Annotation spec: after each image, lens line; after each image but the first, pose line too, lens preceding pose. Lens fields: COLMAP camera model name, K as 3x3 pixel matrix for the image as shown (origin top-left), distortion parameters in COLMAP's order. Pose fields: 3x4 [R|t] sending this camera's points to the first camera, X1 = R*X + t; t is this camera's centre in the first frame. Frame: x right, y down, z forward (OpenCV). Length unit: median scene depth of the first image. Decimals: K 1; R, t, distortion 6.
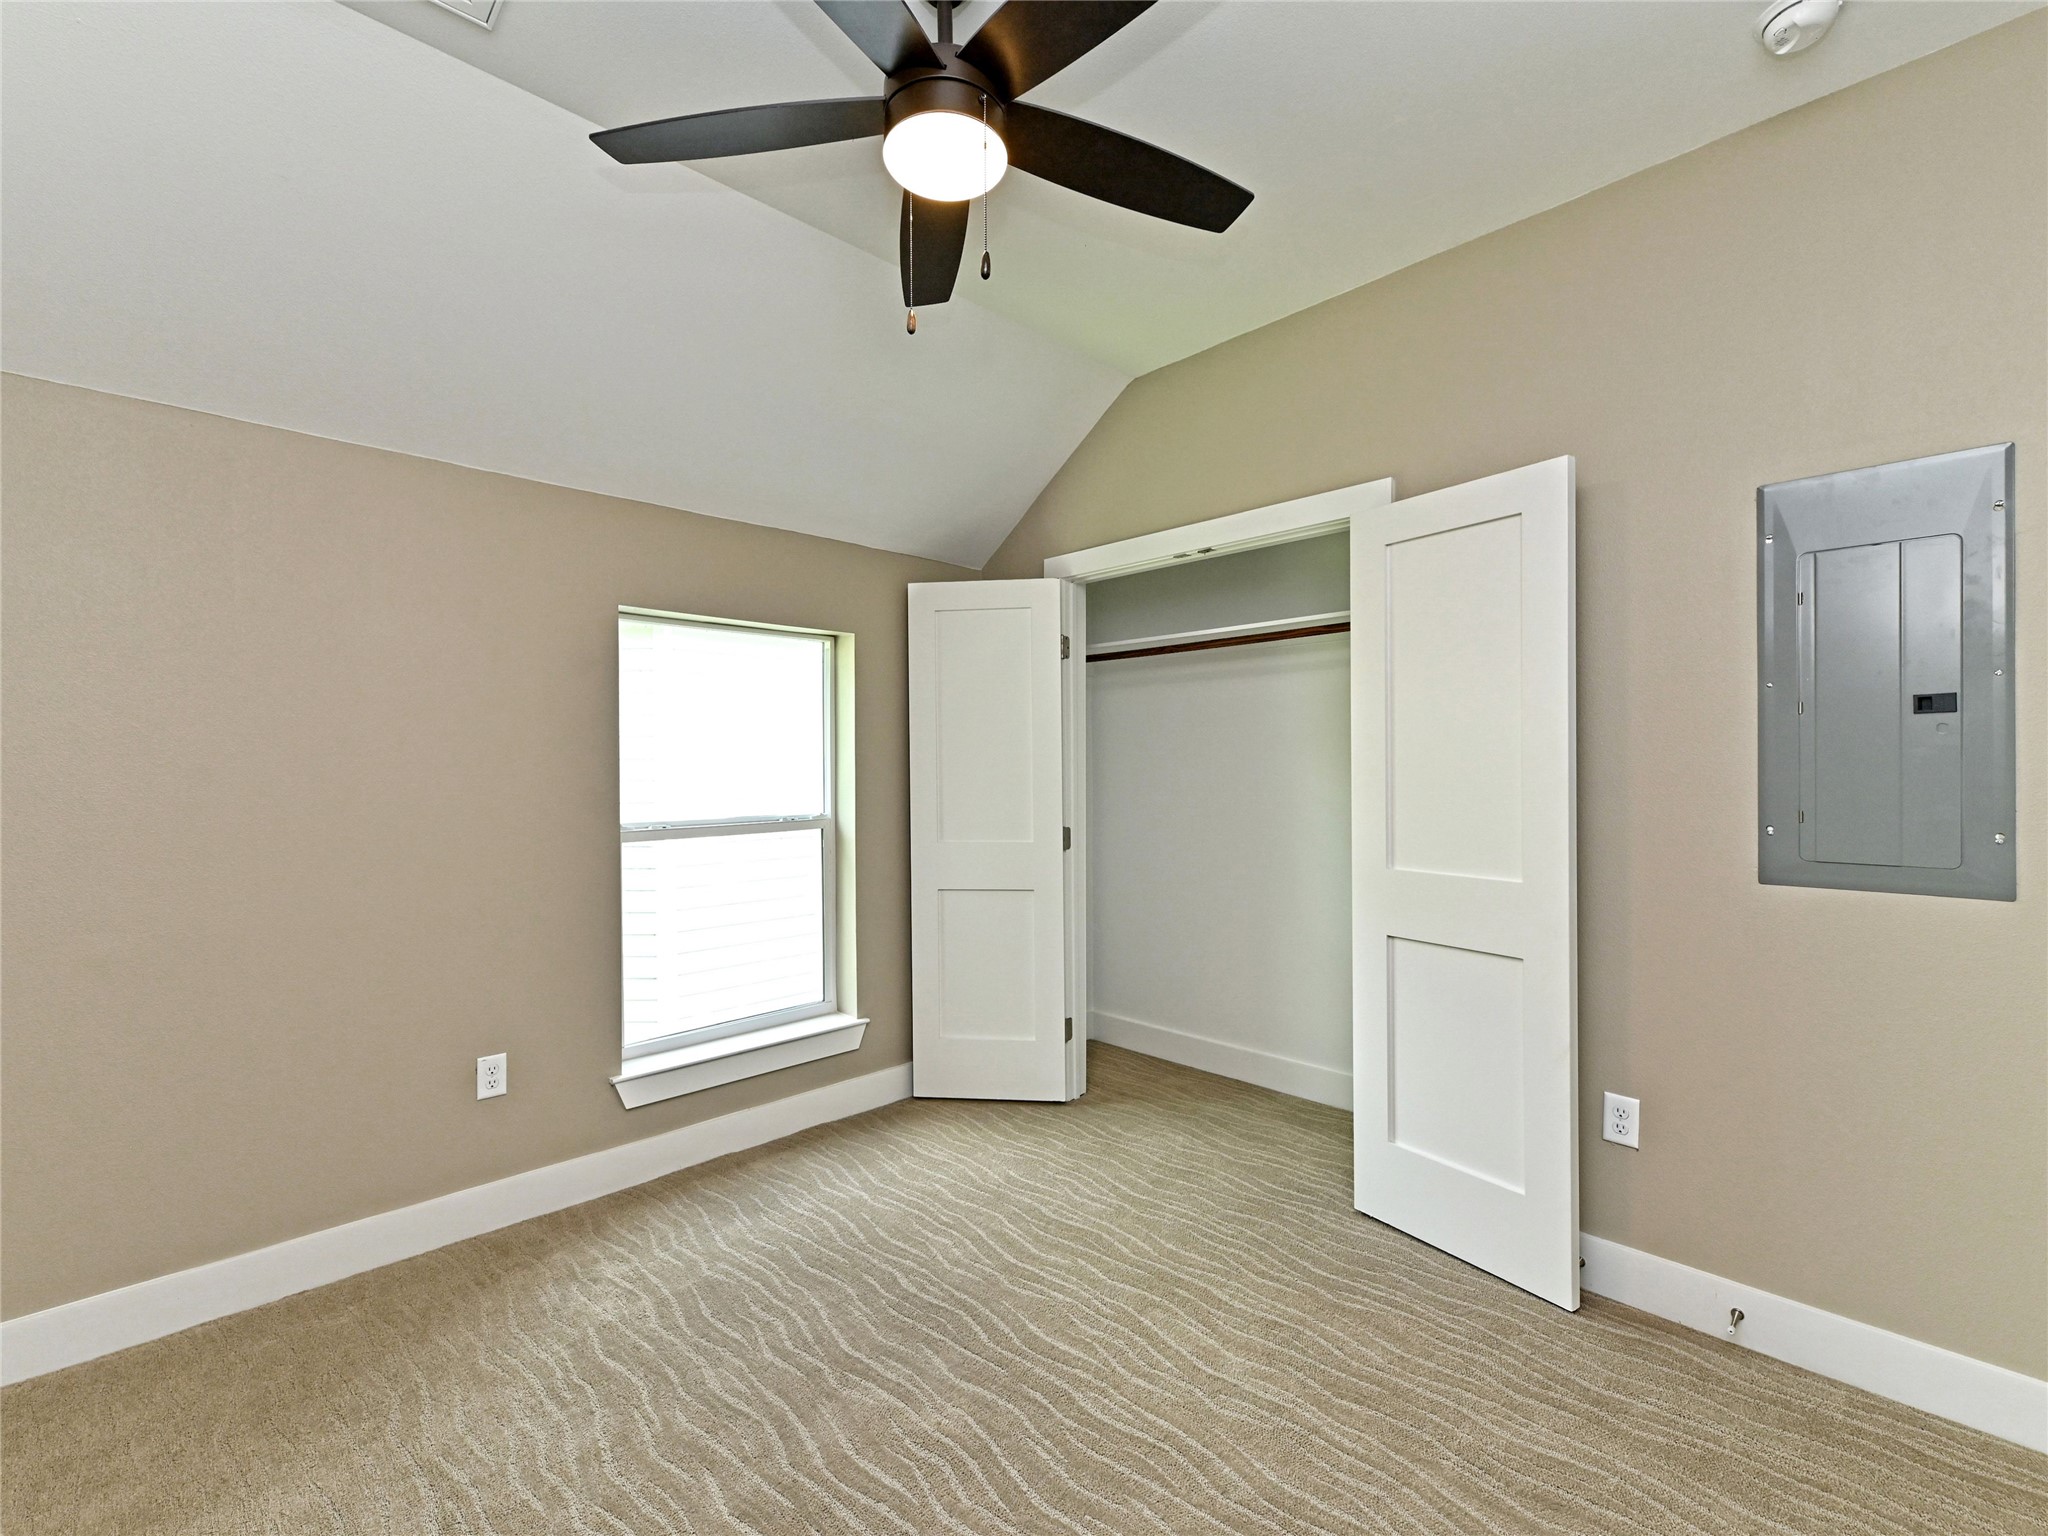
lens RADIAL K [[903.5, 0, 1018.6], [0, 903.5, 765.3], [0, 0, 1]] dist [0.000870, -0.000384]
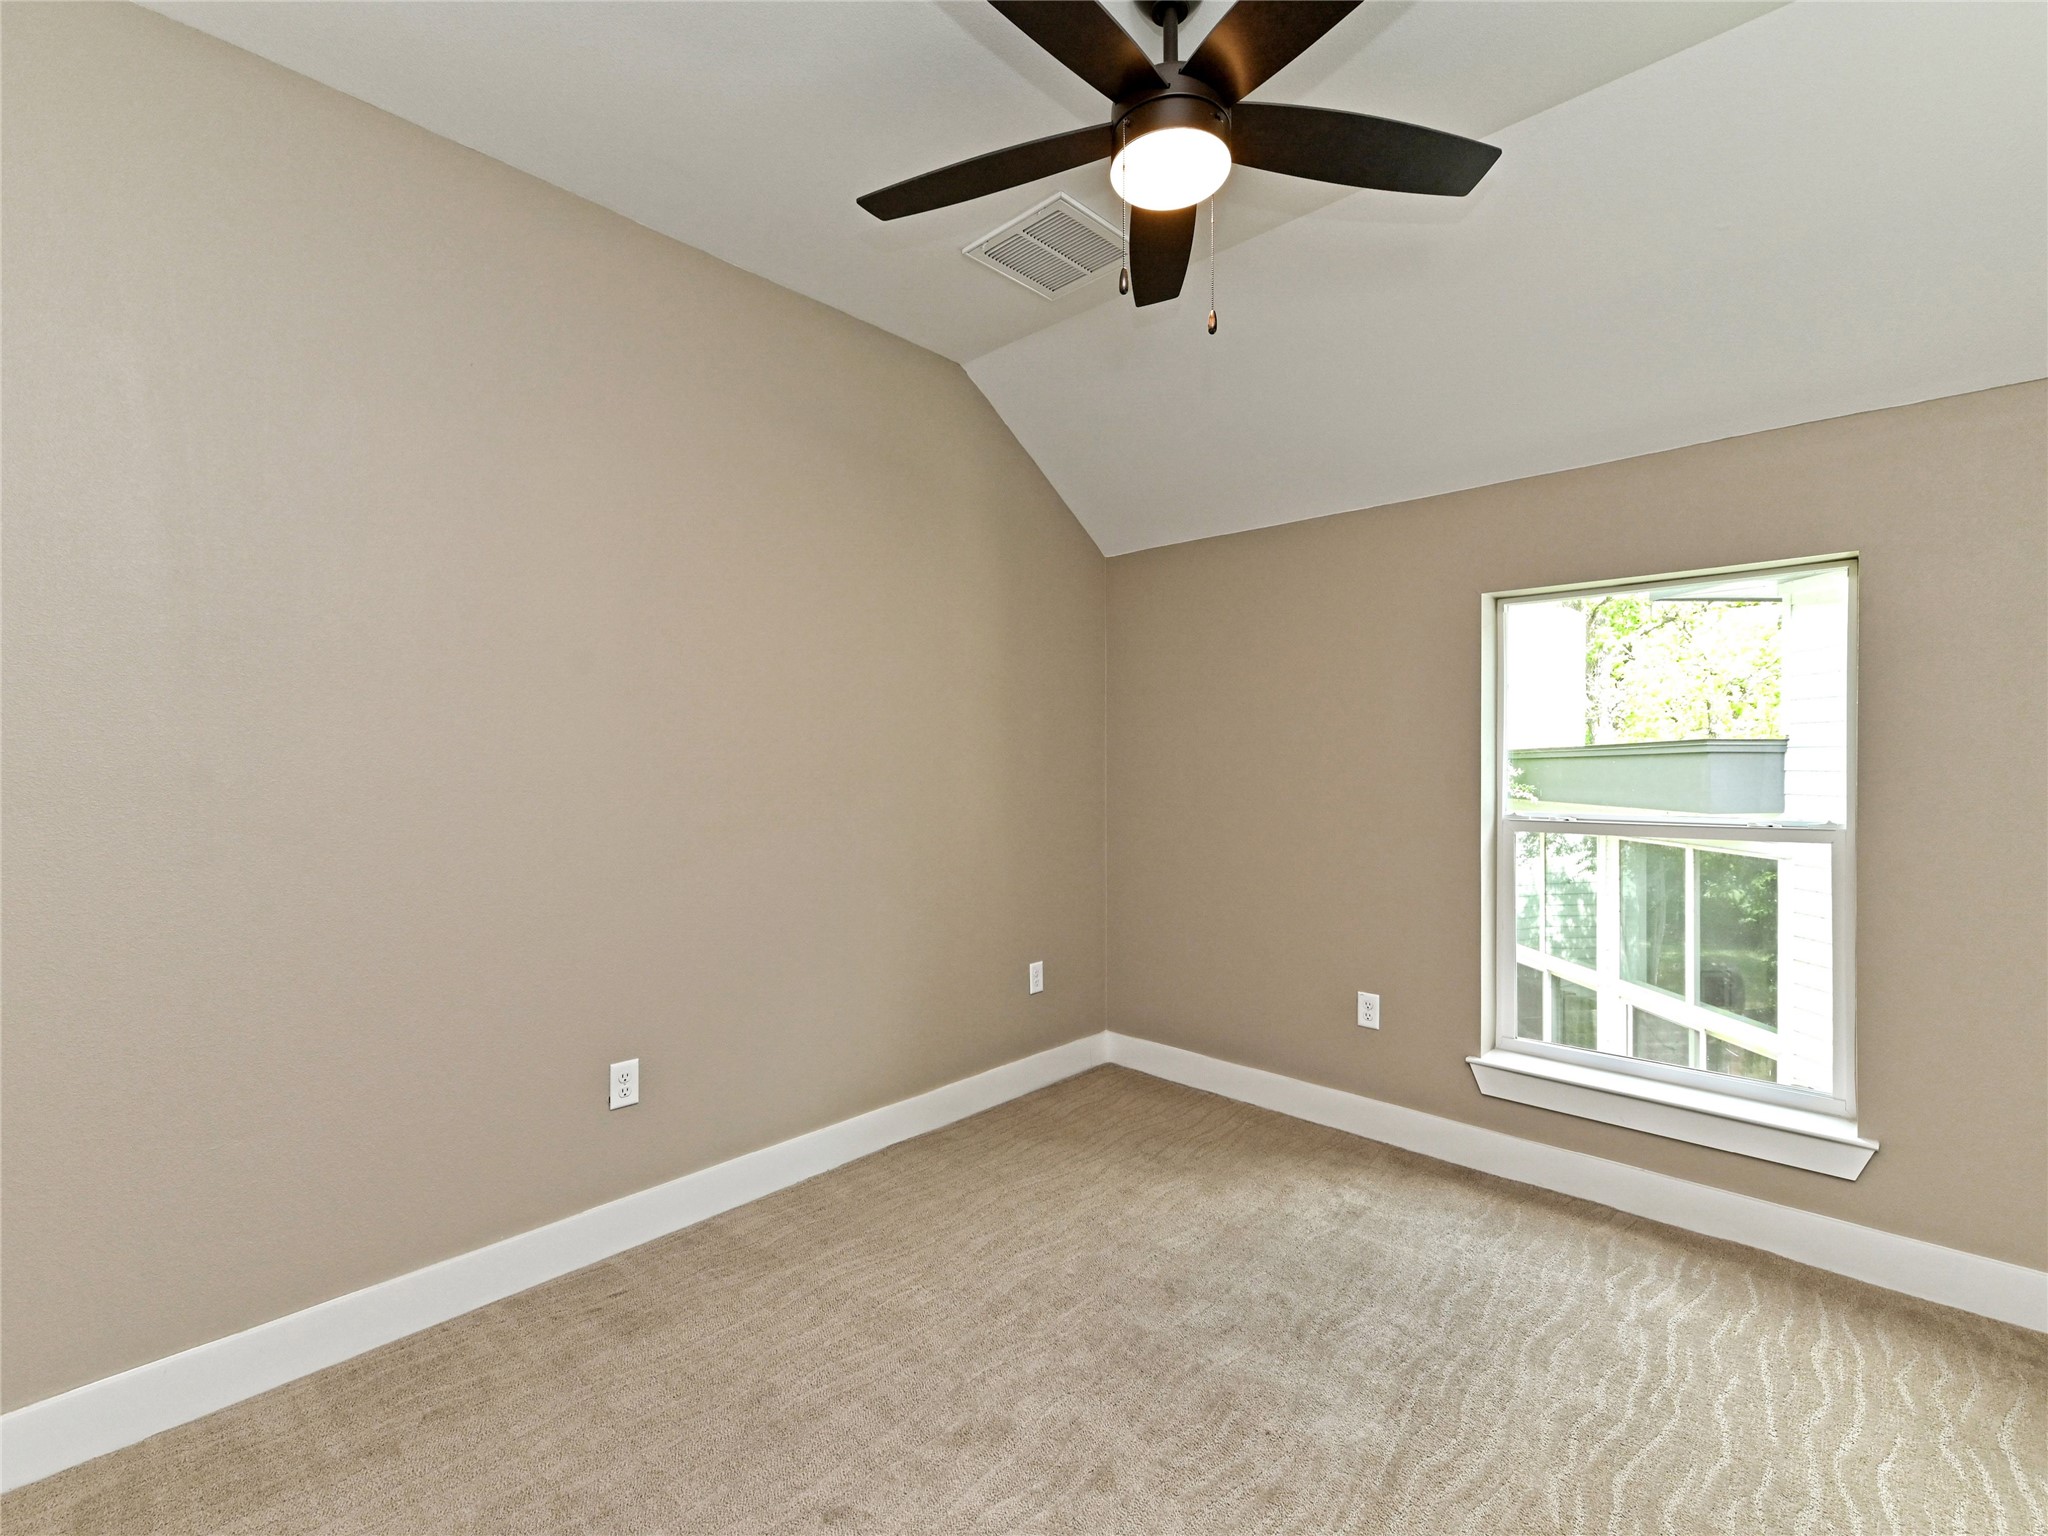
lens RADIAL K [[903.5, 0, 1018.6], [0, 903.5, 765.3], [0, 0, 1]] dist [0.000870, -0.000384]
pose [[0.057004, 0.013469, -0.998283, 0.586466], [-0.003395, 0.999906, 0.013297, 0.002729], [0.998368, 0.002631, 0.057045, 0.465322]]
